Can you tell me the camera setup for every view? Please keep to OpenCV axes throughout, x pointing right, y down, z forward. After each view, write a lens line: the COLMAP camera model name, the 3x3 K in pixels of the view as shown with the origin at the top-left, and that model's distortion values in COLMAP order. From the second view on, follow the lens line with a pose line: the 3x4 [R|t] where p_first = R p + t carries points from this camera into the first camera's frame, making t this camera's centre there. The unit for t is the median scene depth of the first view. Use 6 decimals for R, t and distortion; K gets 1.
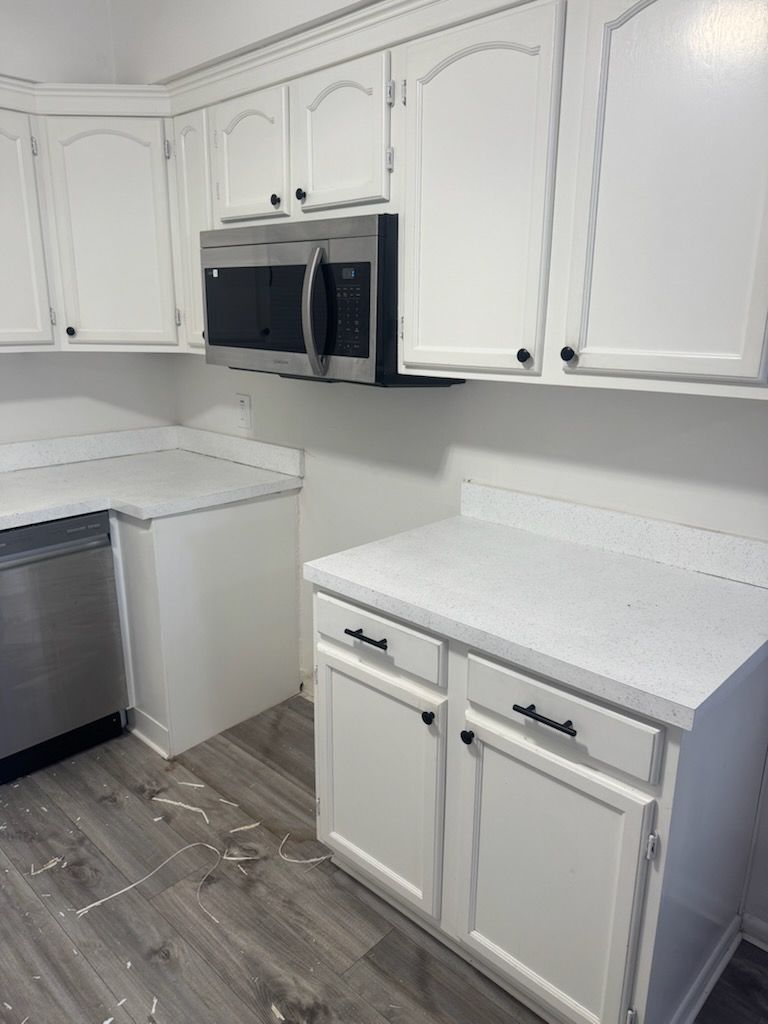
lens RADIAL K [[729.4, 0, 384.0], [0, 729.4, 512.0], [0, 0, 1]] dist [0.070373, -0.038900]
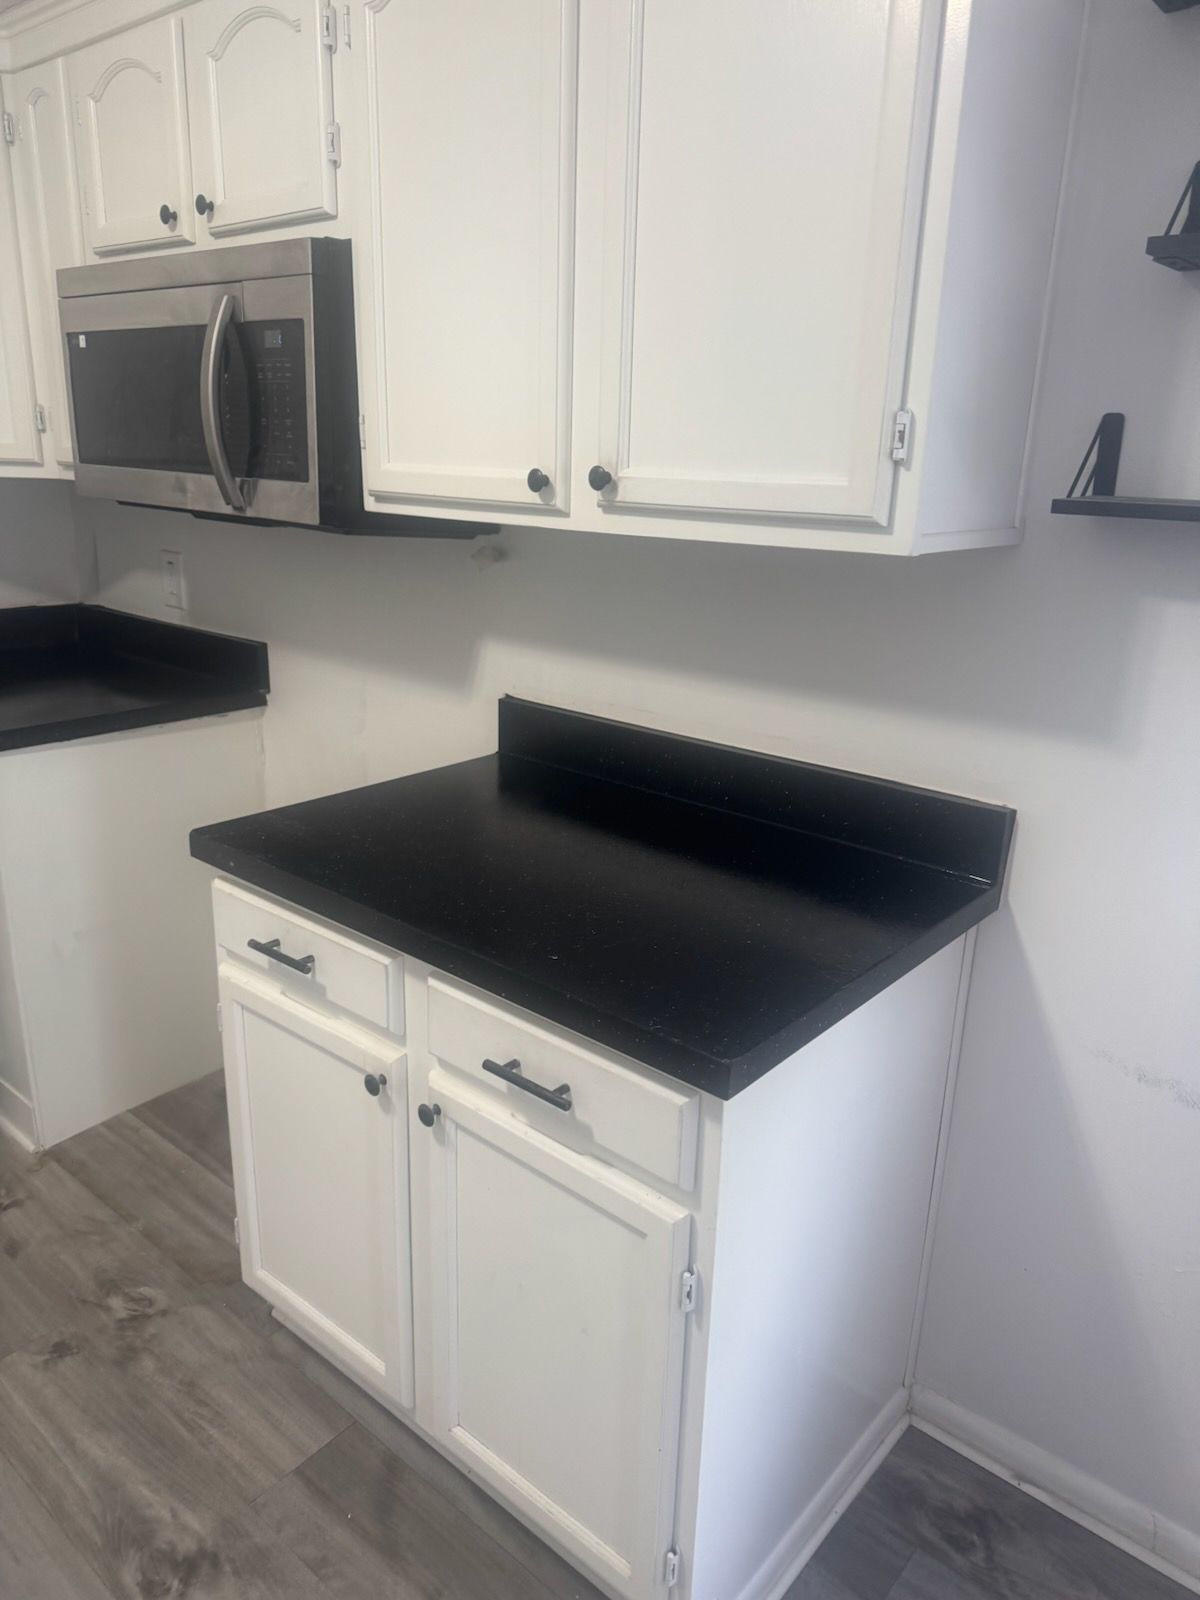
lens RADIAL K [[1157.7, 0, 566.9], [0, 1157.7, 790.5], [0, 0, 1]] dist [0.042388, -0.000791]
pose [[0.999315, 0.002265, 0.036937, 0.154214], [-0.003378, 0.999541, 0.030103, 0.008739], [-0.036852, -0.030207, 0.998864, 0.040978]]
